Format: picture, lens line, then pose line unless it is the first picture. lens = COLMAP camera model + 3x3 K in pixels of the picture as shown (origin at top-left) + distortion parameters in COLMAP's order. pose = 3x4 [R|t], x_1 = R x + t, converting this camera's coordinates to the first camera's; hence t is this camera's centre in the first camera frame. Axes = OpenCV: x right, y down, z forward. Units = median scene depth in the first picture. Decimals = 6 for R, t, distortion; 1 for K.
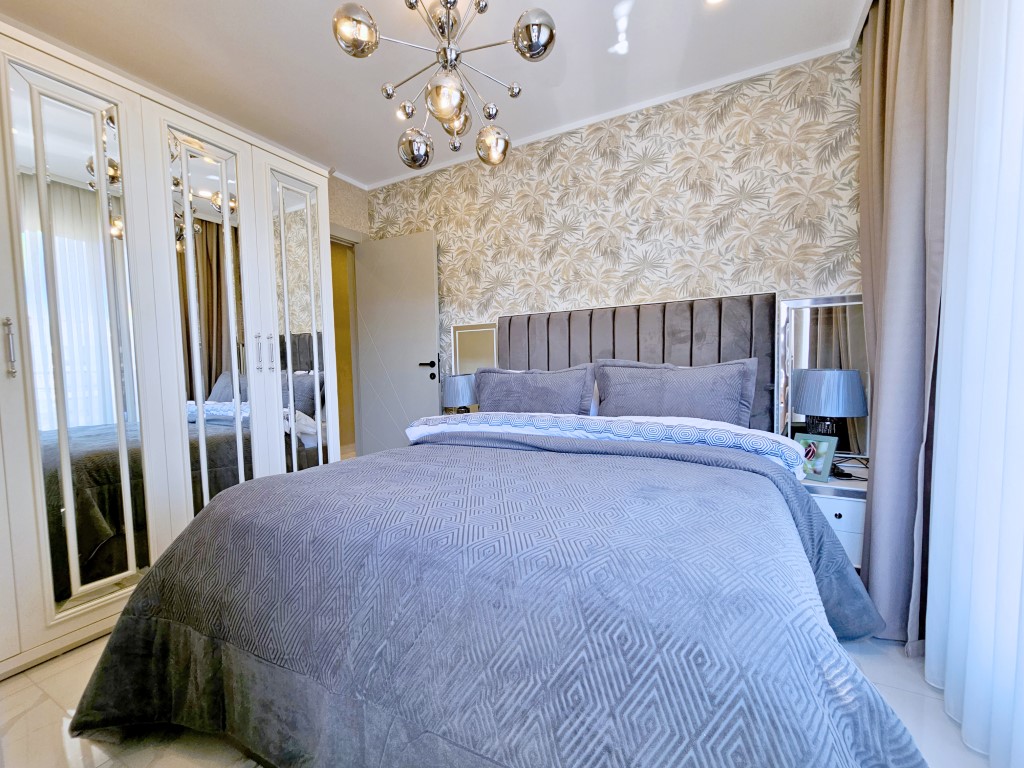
lens RADIAL K [[417.2, 0, 514.2], [0, 417.2, 386.6], [0, 0, 1]] dist [0.001029, -0.001097]
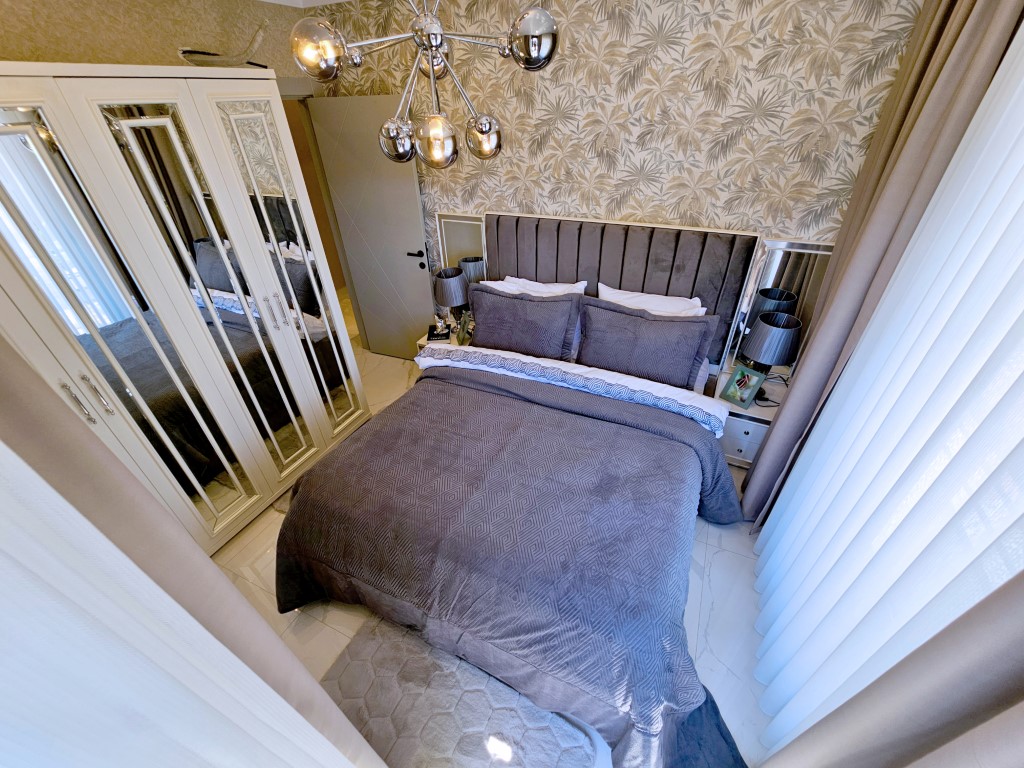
lens RADIAL K [[417.2, 0, 511.0], [0, 417.2, 387.4], [0, 0, 1]] dist [0.001029, -0.001097]
pose [[0.999025, -0.032652, 0.029723, -0.026191], [0.012367, 0.853139, 0.521537, -0.408434], [-0.042387, -0.520661, 0.852711, -0.047274]]
